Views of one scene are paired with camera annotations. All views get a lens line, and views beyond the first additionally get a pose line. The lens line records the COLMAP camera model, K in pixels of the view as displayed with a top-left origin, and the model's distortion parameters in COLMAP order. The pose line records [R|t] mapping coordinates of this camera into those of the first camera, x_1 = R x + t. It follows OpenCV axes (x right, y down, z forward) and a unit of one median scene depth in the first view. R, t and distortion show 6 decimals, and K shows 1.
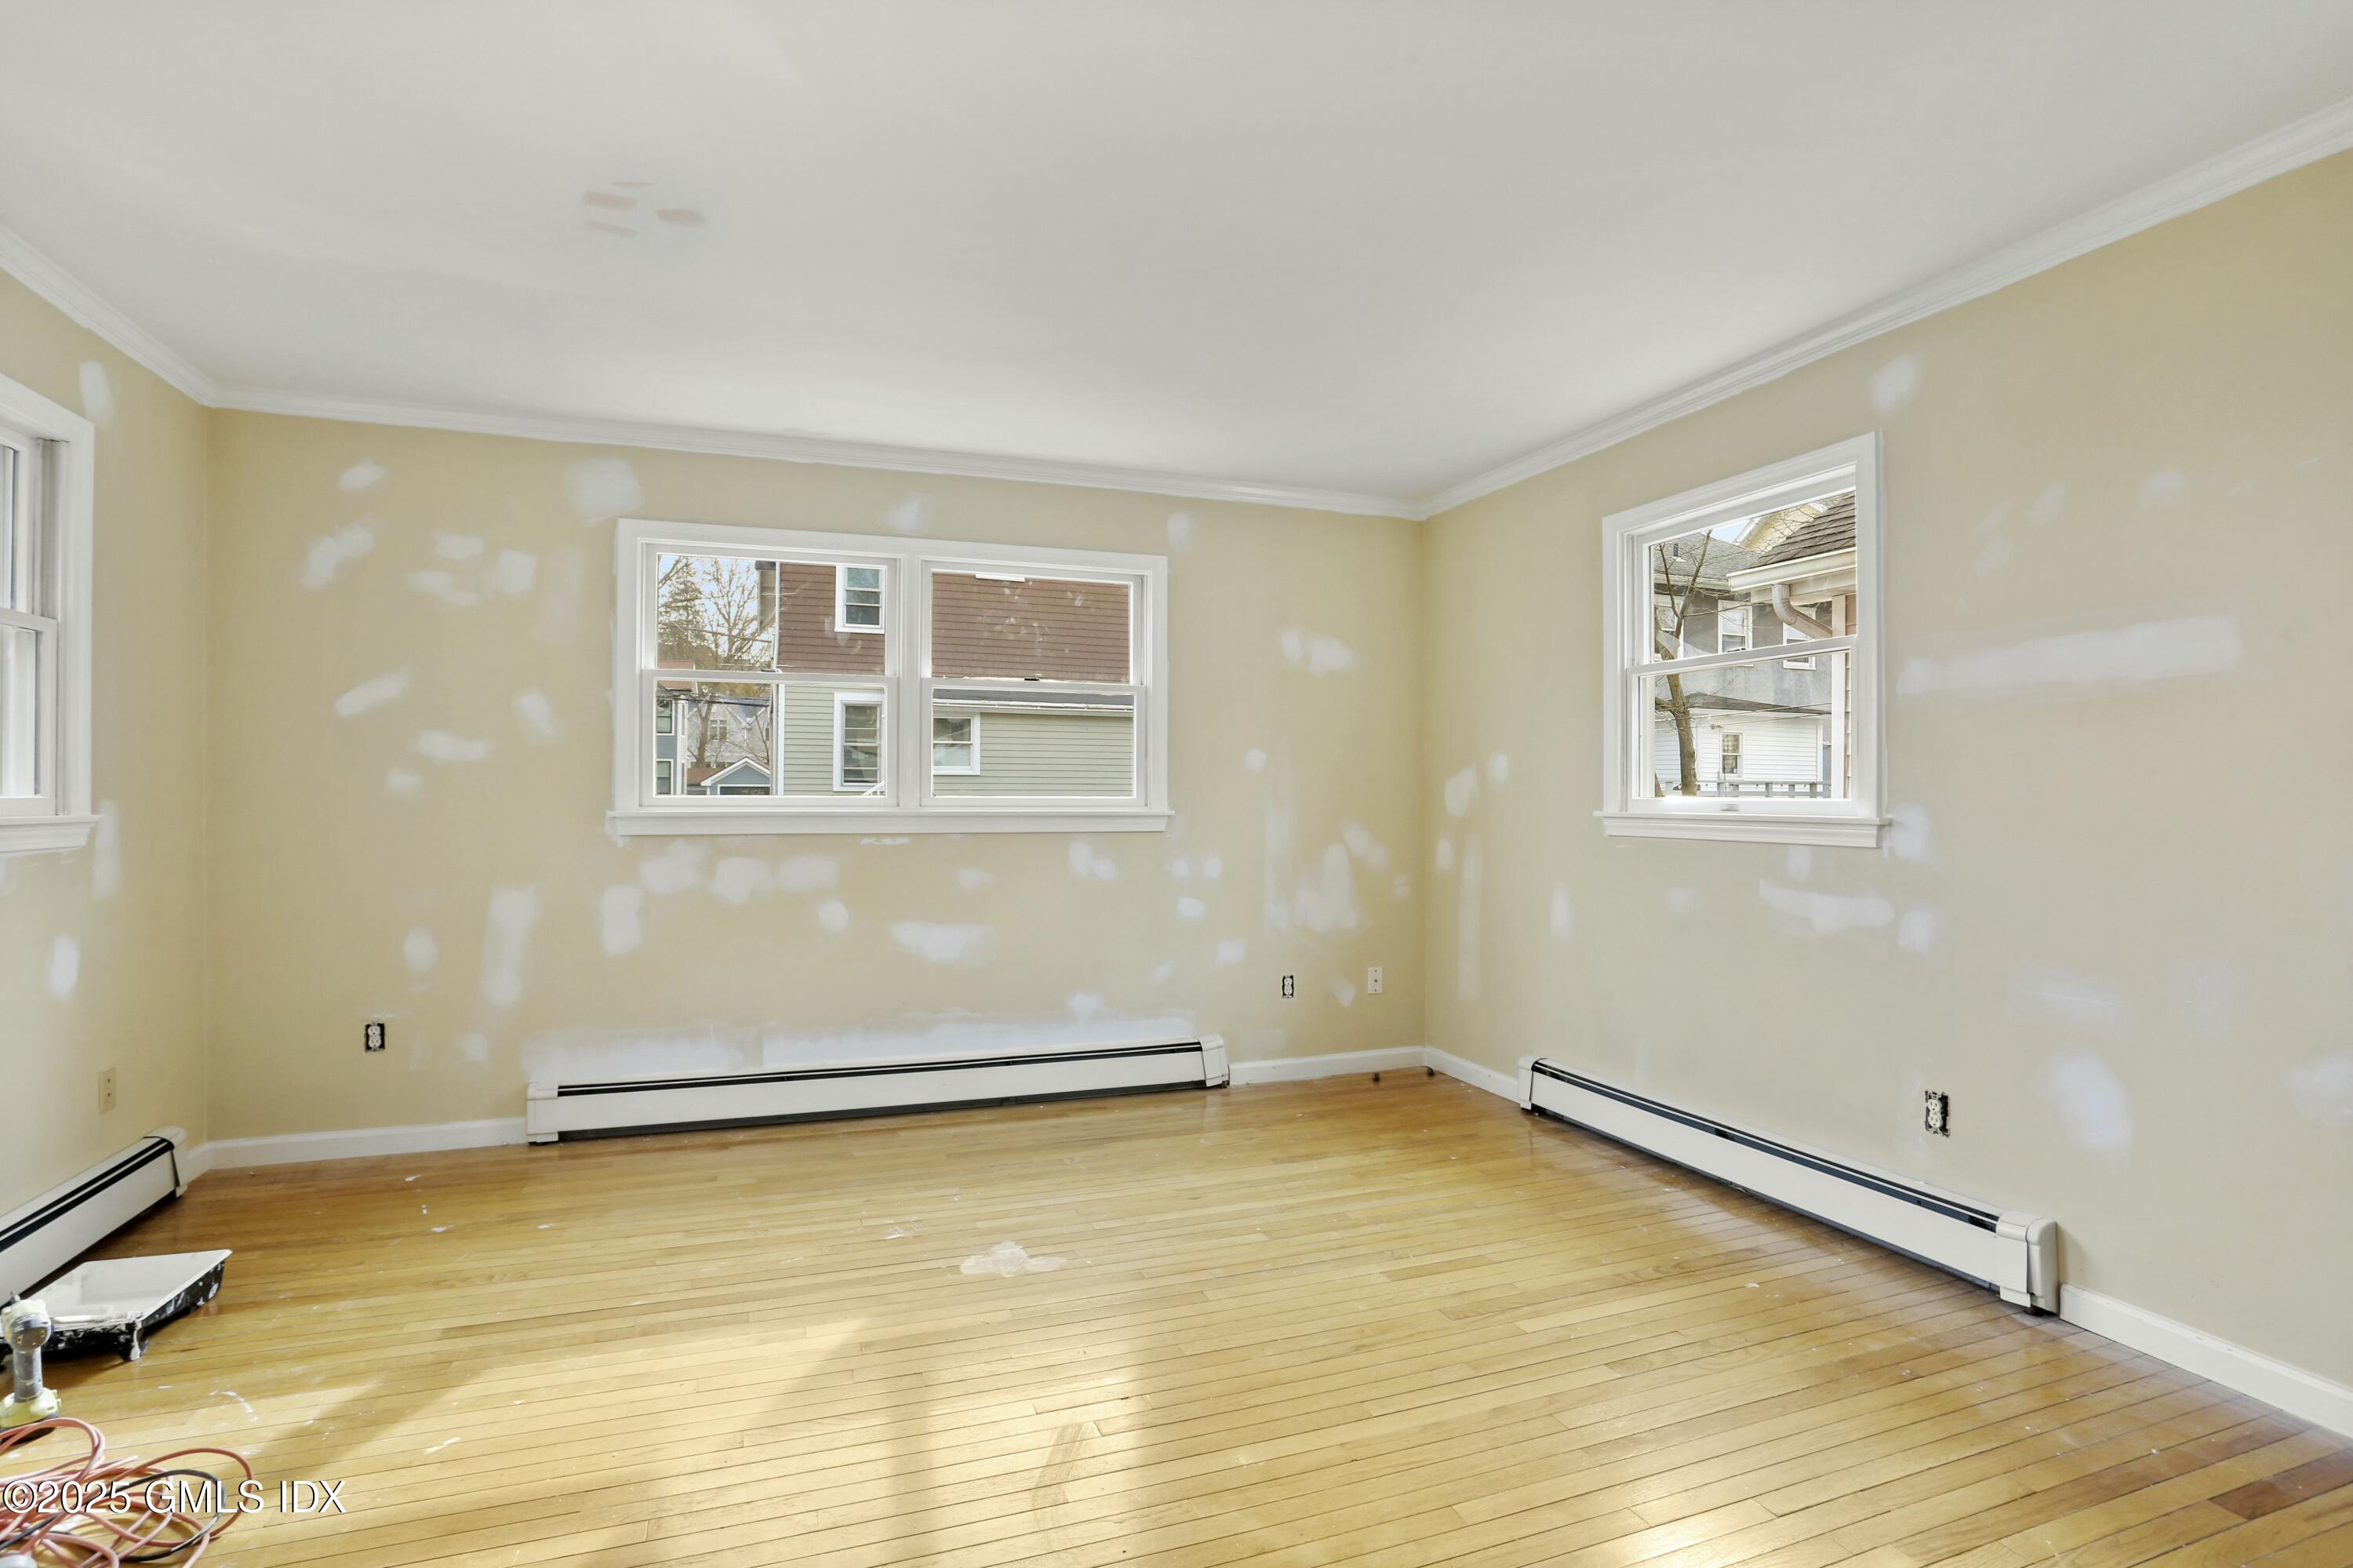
lens RADIAL K [[1162.1, 0, 1182.8], [0, 1162.1, 801.8], [0, 0, 1]] dist [-0.087148, 0.044075]
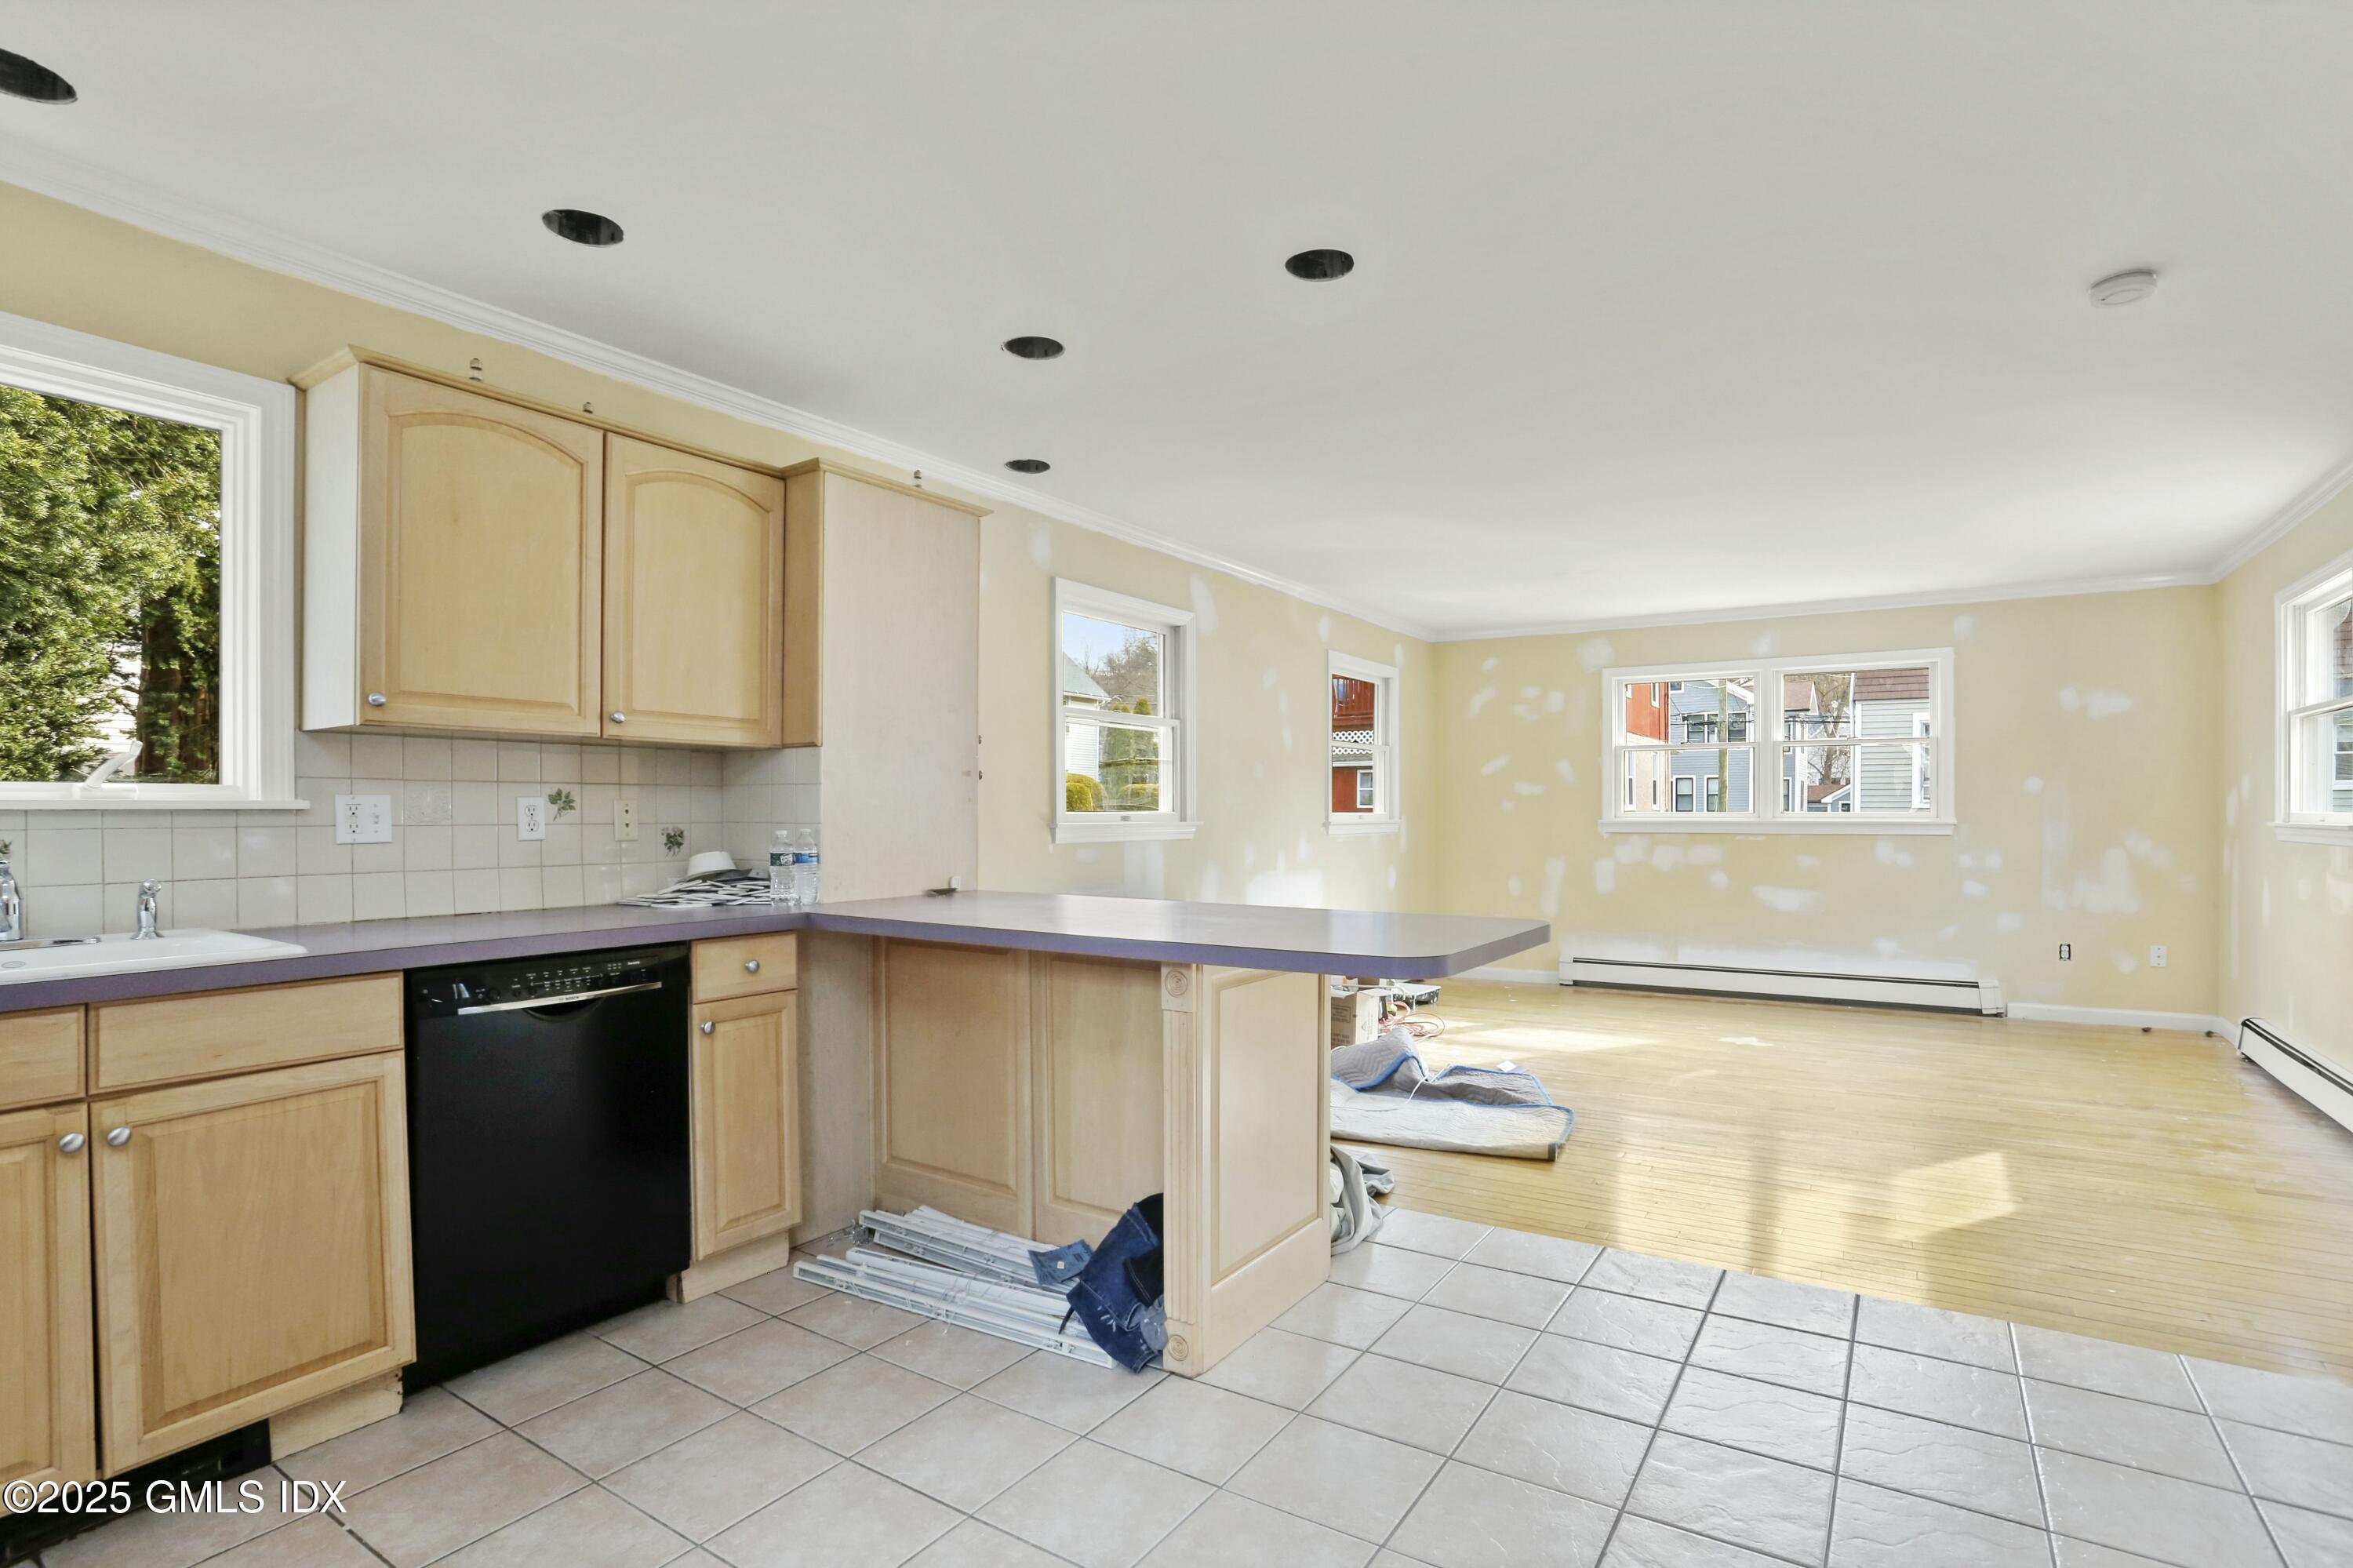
lens RADIAL K [[1162.1, 0, 1182.8], [0, 1162.1, 801.8], [0, 0, 1]] dist [-0.087148, 0.044075]
pose [[0.597282, -0.009910, -0.801970, 0.598325], [-0.001986, 0.999902, -0.013835, 0.005339], [0.802029, 0.009856, 0.597204, -0.689167]]
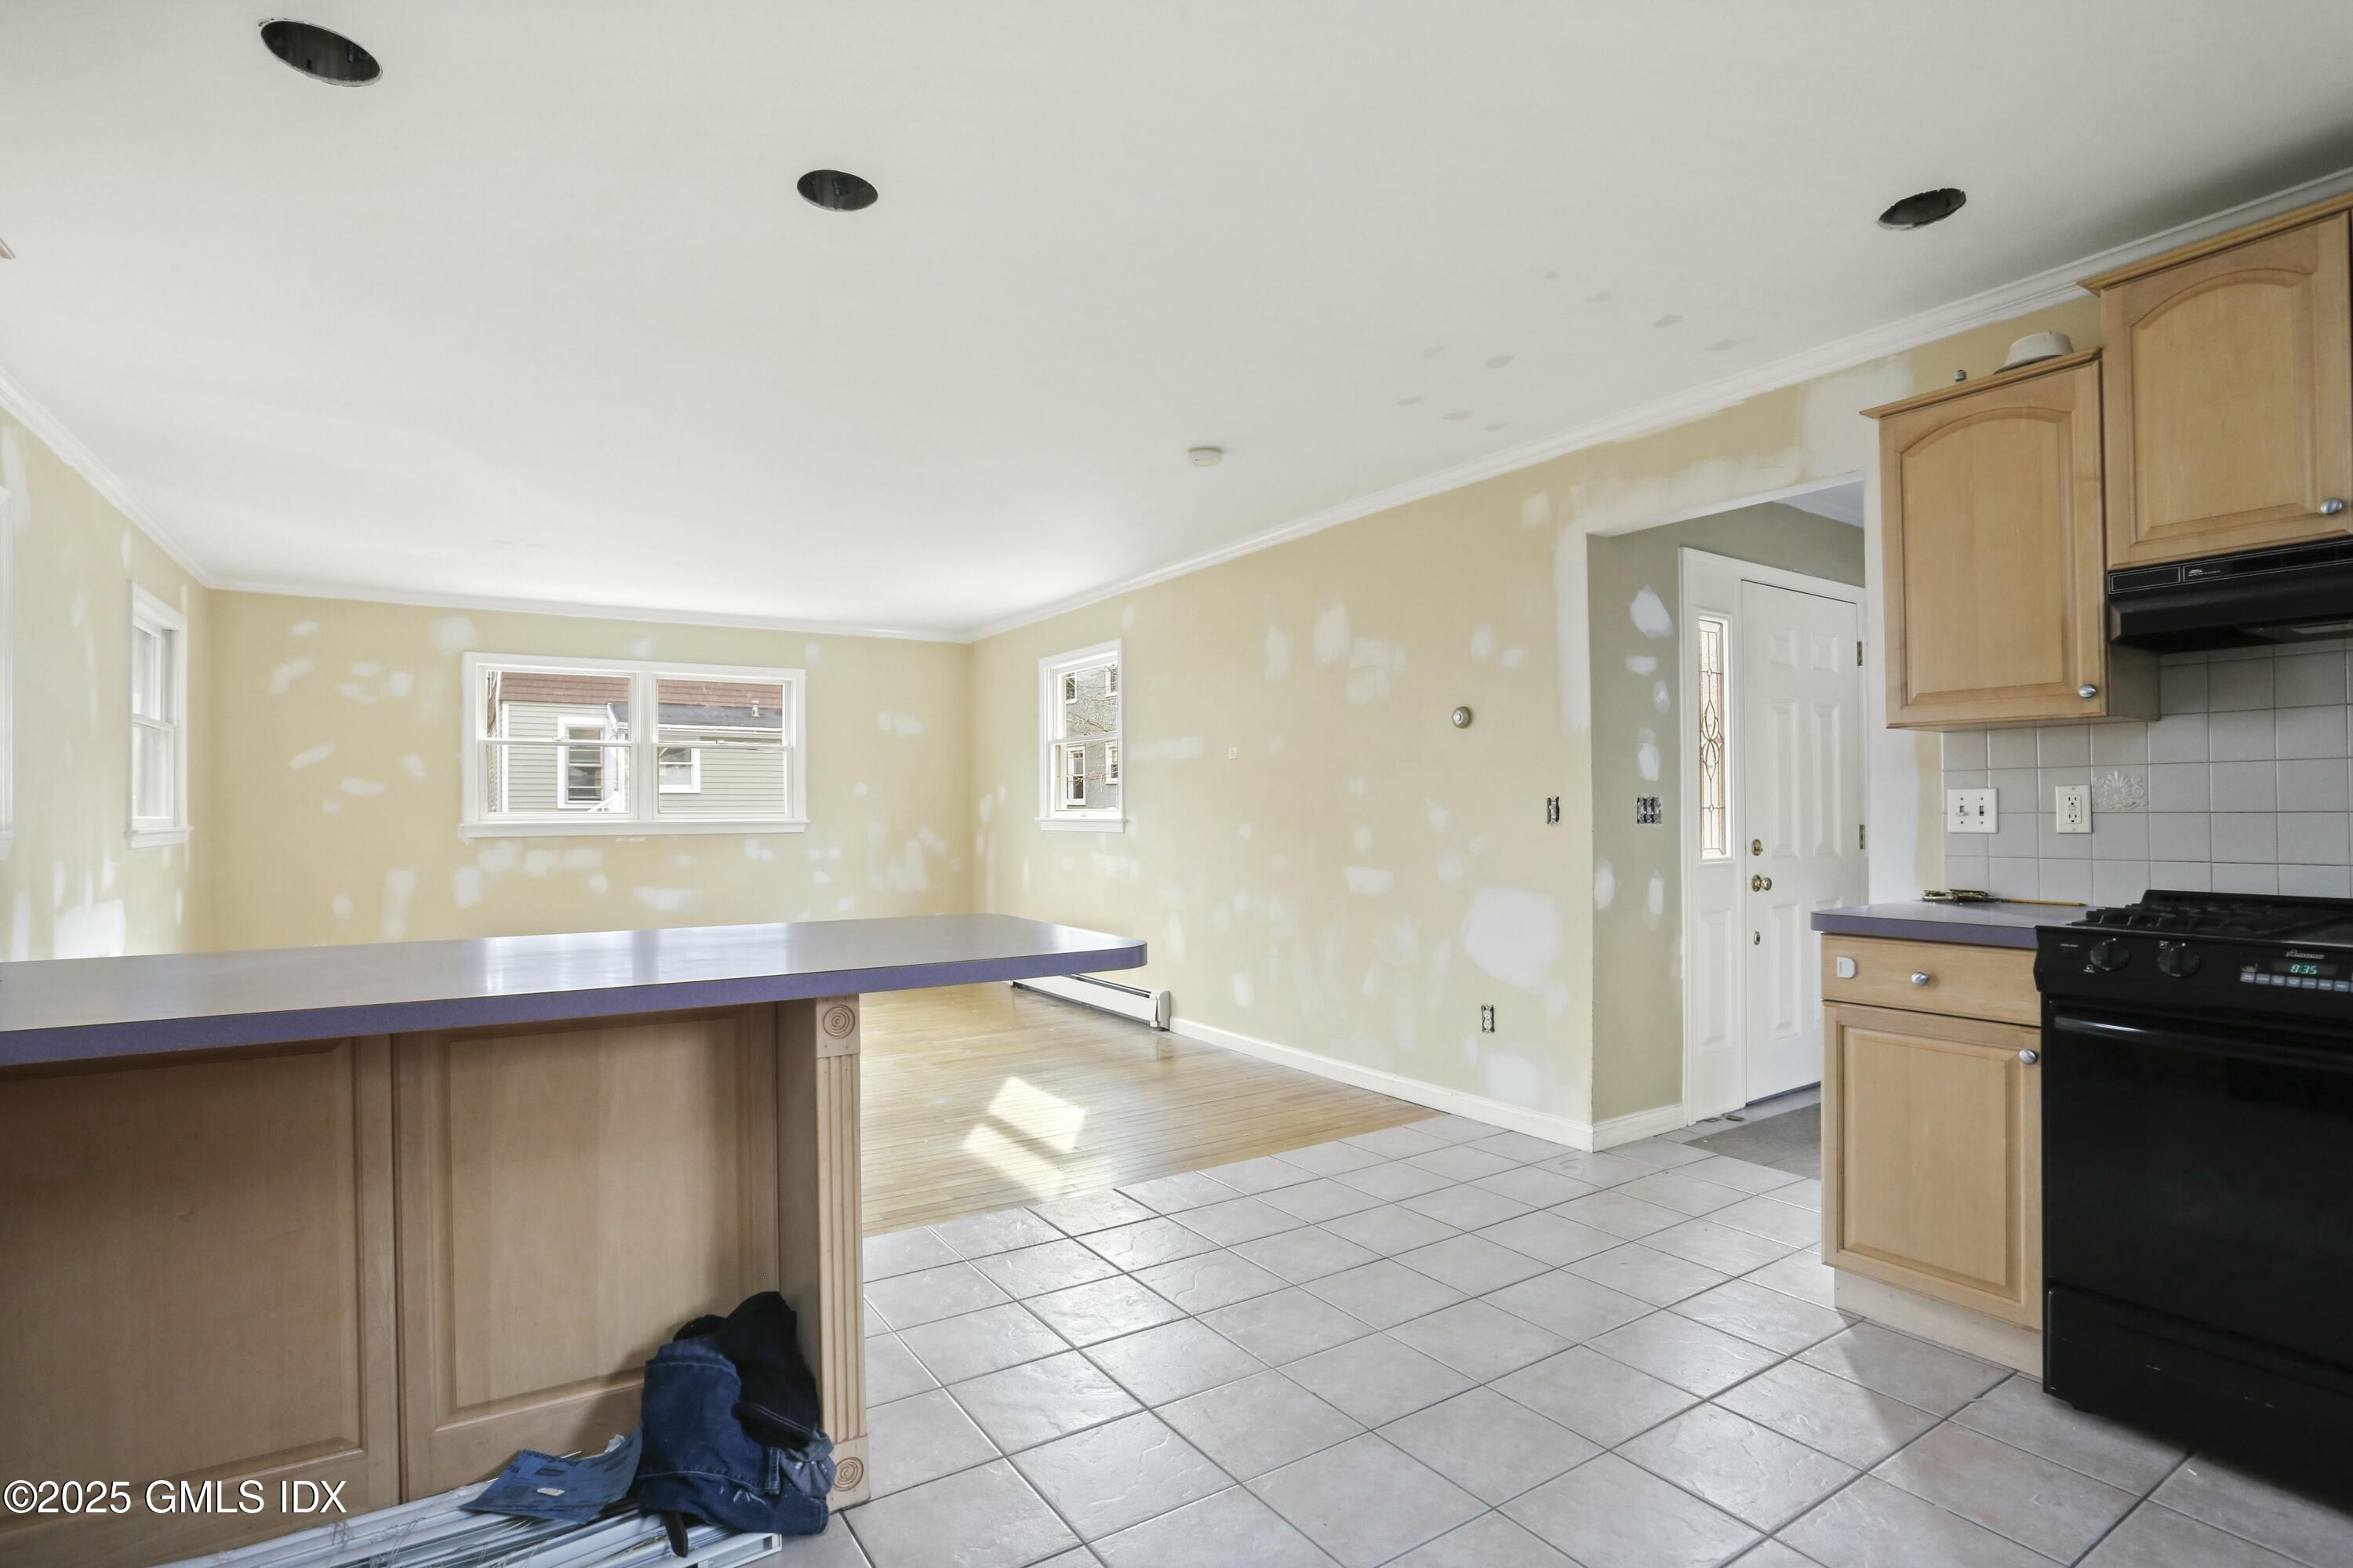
lens RADIAL K [[1162.1, 0, 1182.8], [0, 1162.1, 801.8], [0, 0, 1]] dist [-0.087148, 0.044075]
pose [[0.975500, -0.008310, 0.219841, 0.169086], [0.010669, 0.999898, -0.009542, 0.003374], [-0.219739, 0.011653, 0.975489, -0.827315]]
